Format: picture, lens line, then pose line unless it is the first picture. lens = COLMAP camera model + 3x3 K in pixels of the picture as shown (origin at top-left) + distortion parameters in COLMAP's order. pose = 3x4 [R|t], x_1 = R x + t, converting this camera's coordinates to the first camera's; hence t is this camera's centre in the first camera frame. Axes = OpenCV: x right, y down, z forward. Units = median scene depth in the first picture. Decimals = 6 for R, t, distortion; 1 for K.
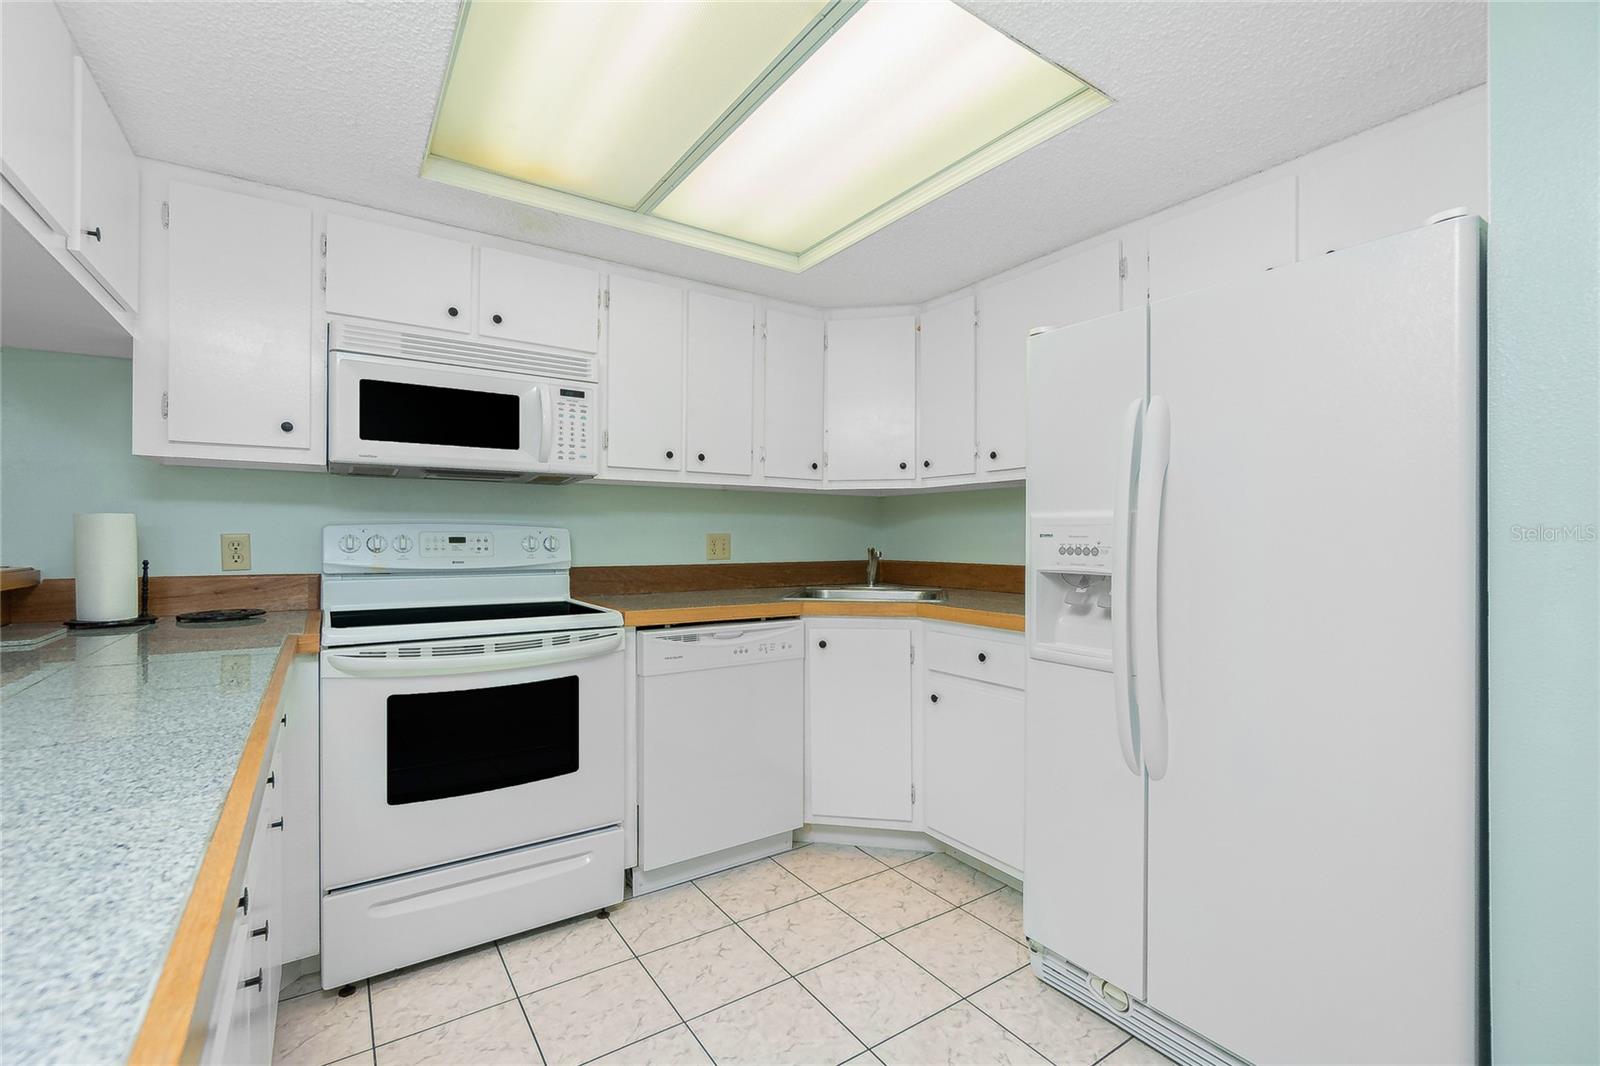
lens RADIAL K [[703.4, 0, 802.5], [0, 703.4, 526.6], [0, 0, 1]] dist [0.002711, -0.000860]
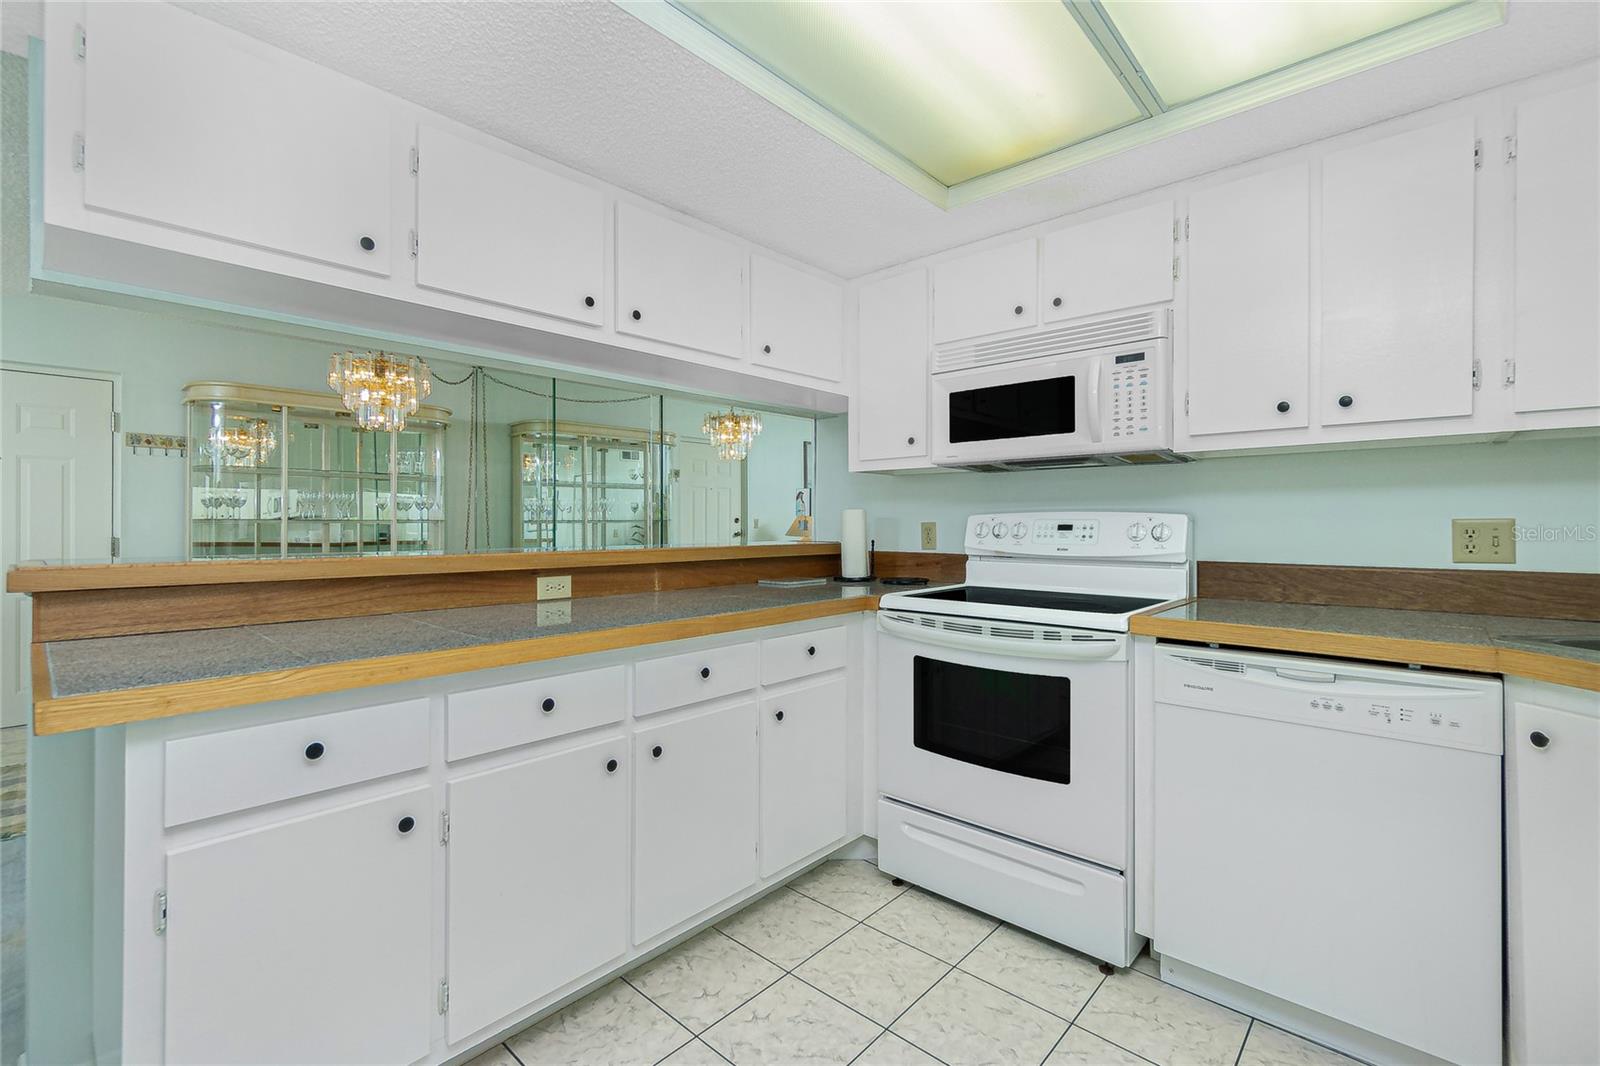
lens RADIAL K [[703.4, 0, 784.4], [0, 703.4, 514.6], [0, 0, 1]] dist [0.002711, -0.000860]
pose [[0.229358, -0.015372, -0.973221, 0.417966], [0.012866, 0.999836, -0.012760, 0.008488], [0.973257, -0.009595, 0.229518, 0.389907]]
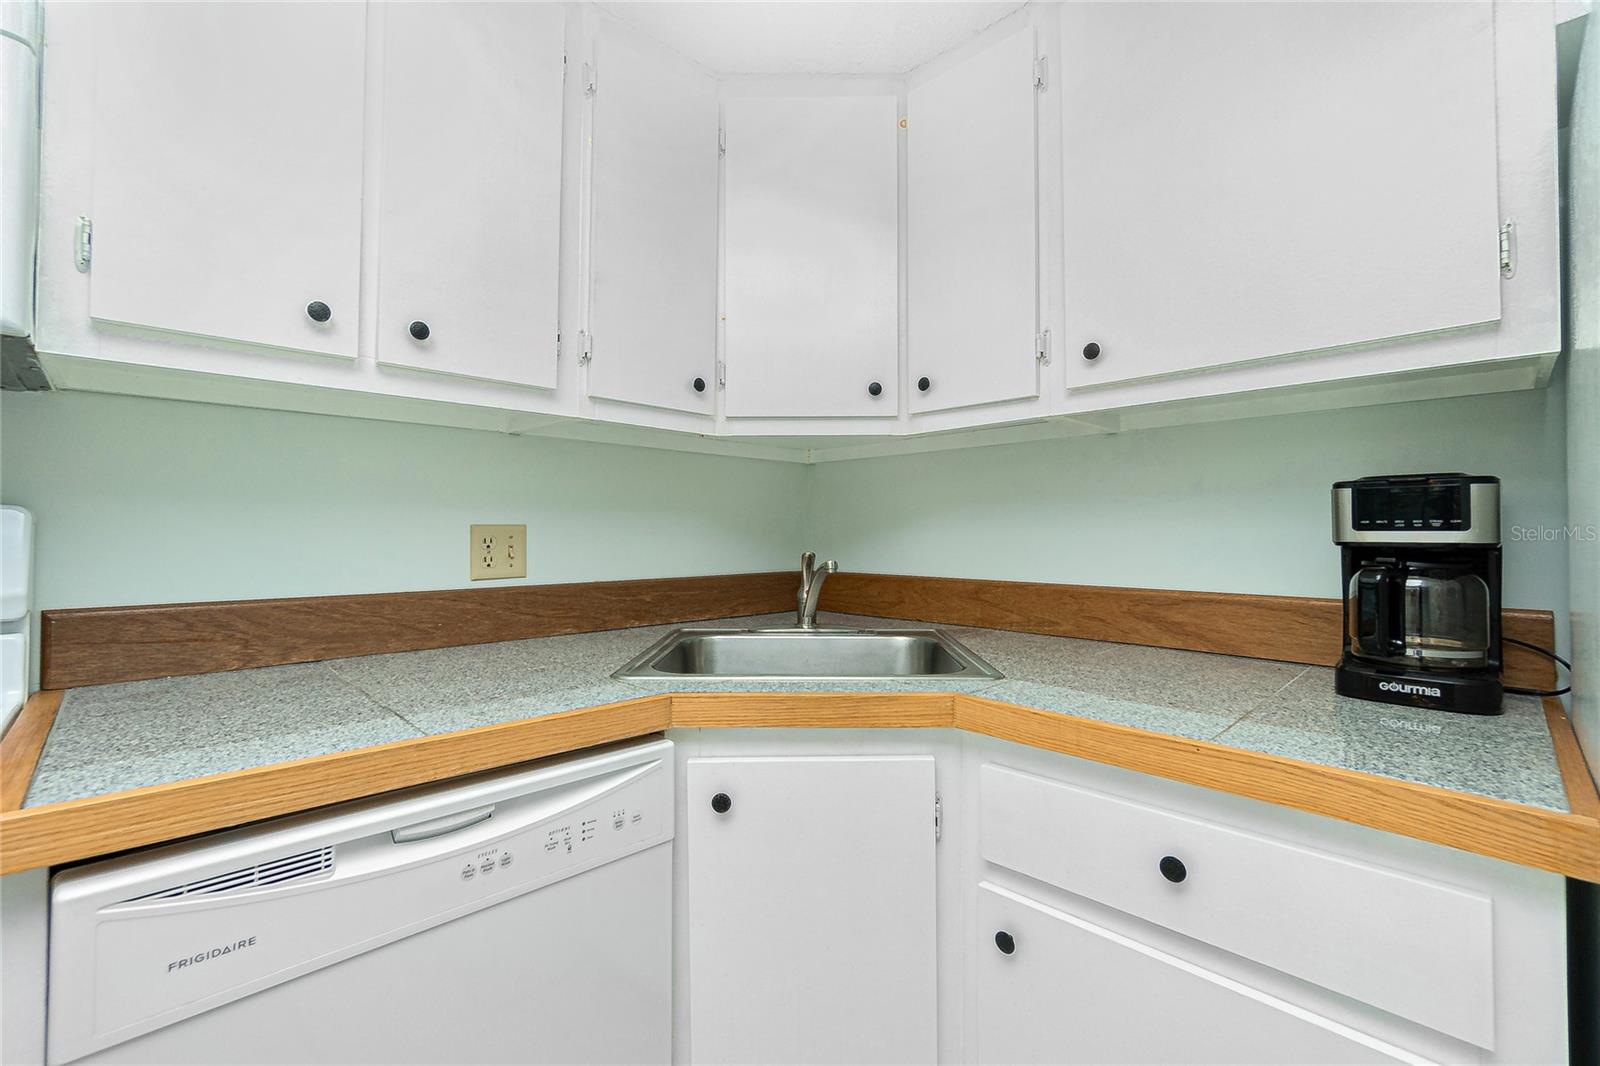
lens RADIAL K [[703.4, 0, 800.4], [0, 703.4, 515.8], [0, 0, 1]] dist [0.002711, -0.000860]
pose [[0.985572, 0.000346, 0.169259, 0.004425], [0.000794, 0.999977, -0.006671, 0.009761], [-0.169257, 0.006709, 0.985549, 0.640918]]
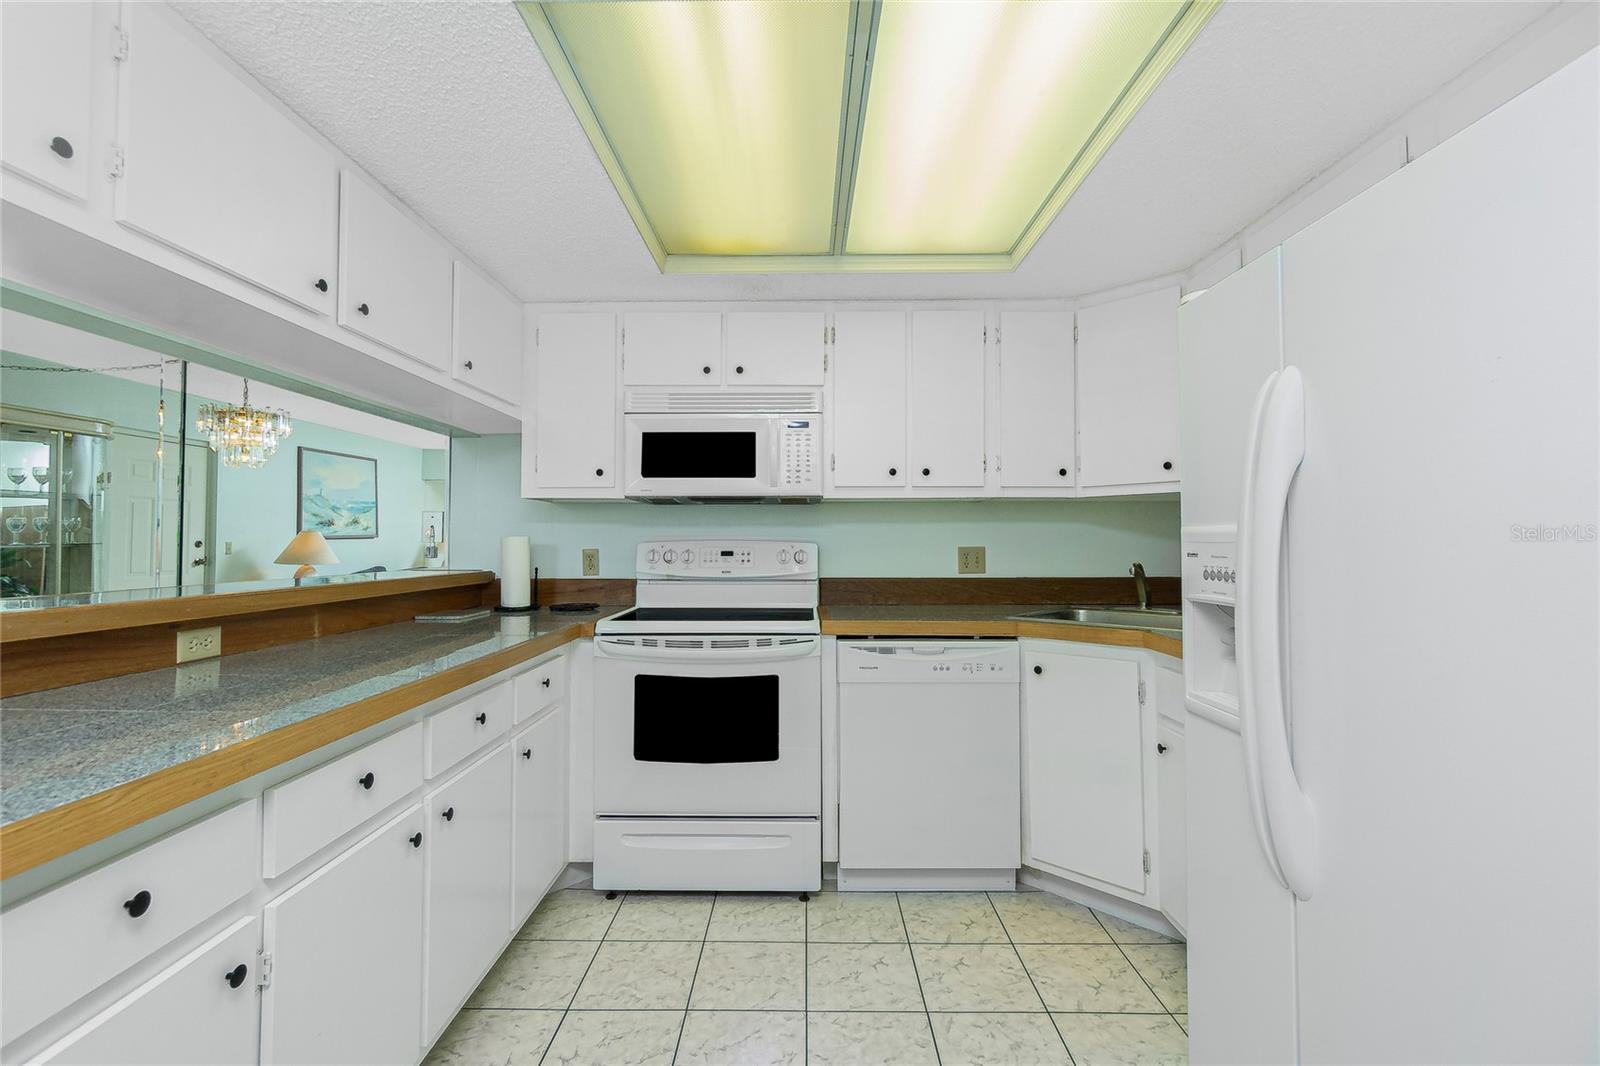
lens RADIAL K [[703.4, 0, 795.2], [0, 703.4, 513.4], [0, 0, 1]] dist [0.002711, -0.000860]
pose [[0.820041, -0.028717, -0.571584, 0.315121], [0.011859, 0.999378, -0.033197, -0.009210], [0.572182, 0.020445, 0.819871, 0.072726]]
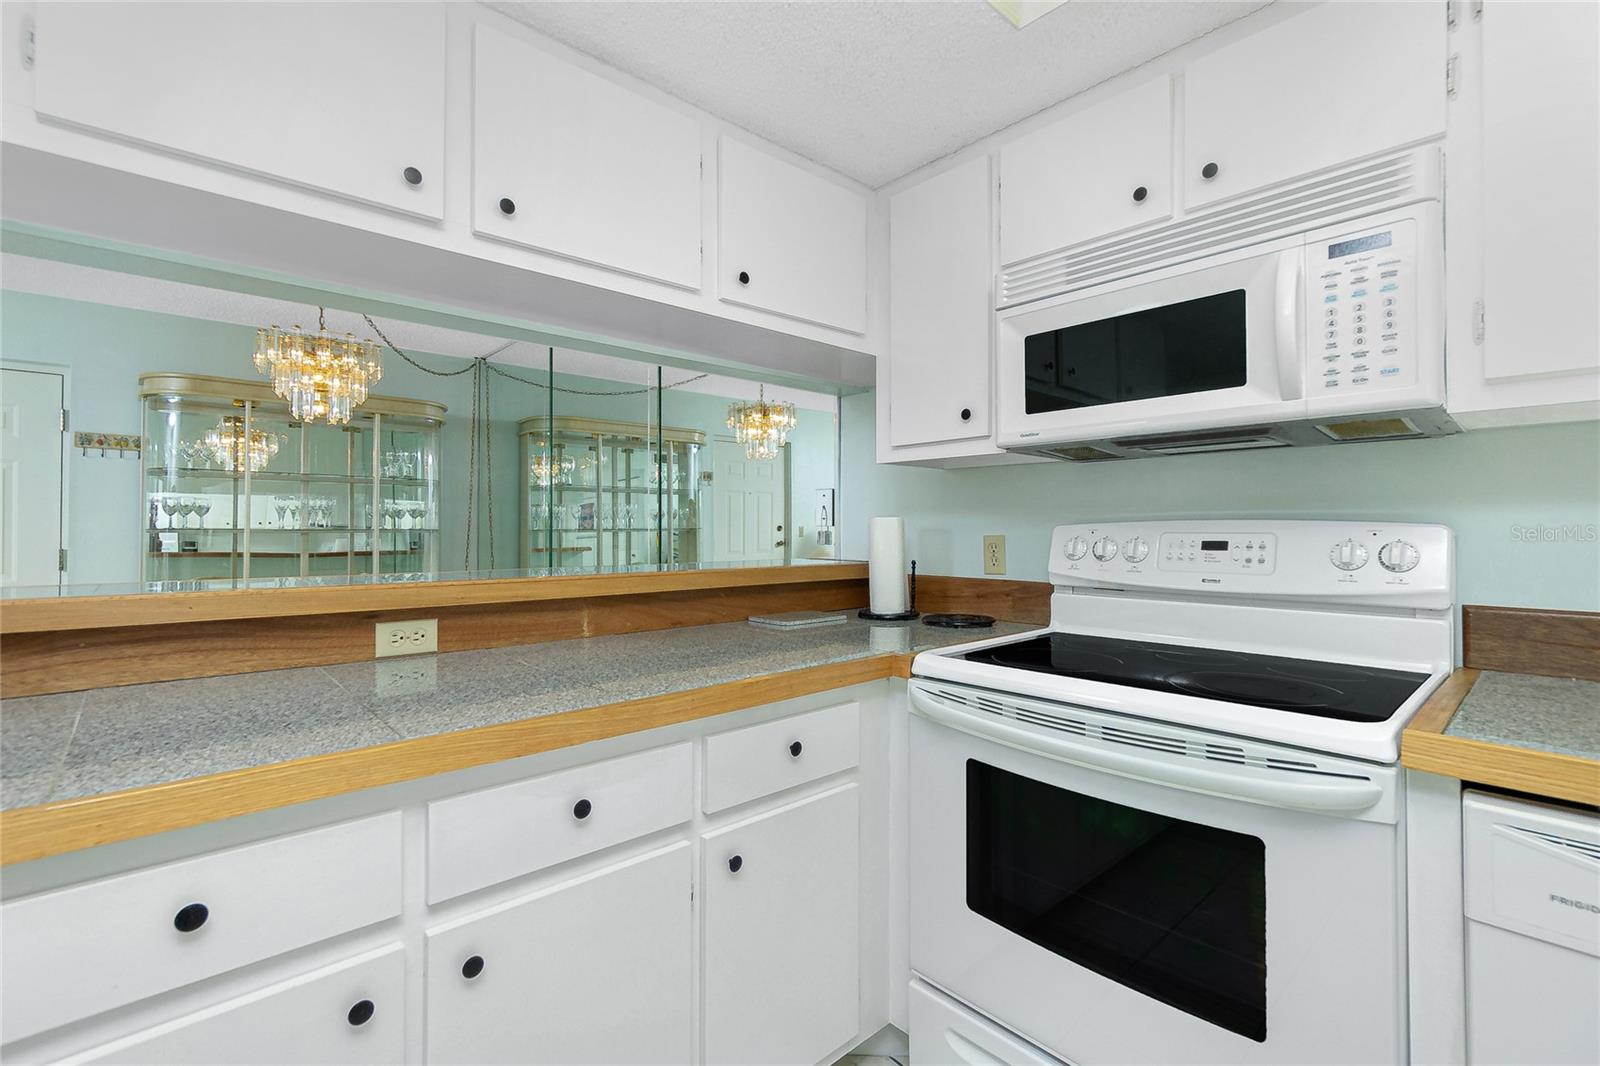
lens RADIAL K [[703.4, 0, 785.5], [0, 703.4, 517.4], [0, 0, 1]] dist [0.002711, -0.000860]
pose [[0.139467, -0.020946, -0.990005, 0.091889], [0.012909, 0.999730, -0.019333, 0.000775], [0.990143, -0.010084, 0.139700, 0.547496]]
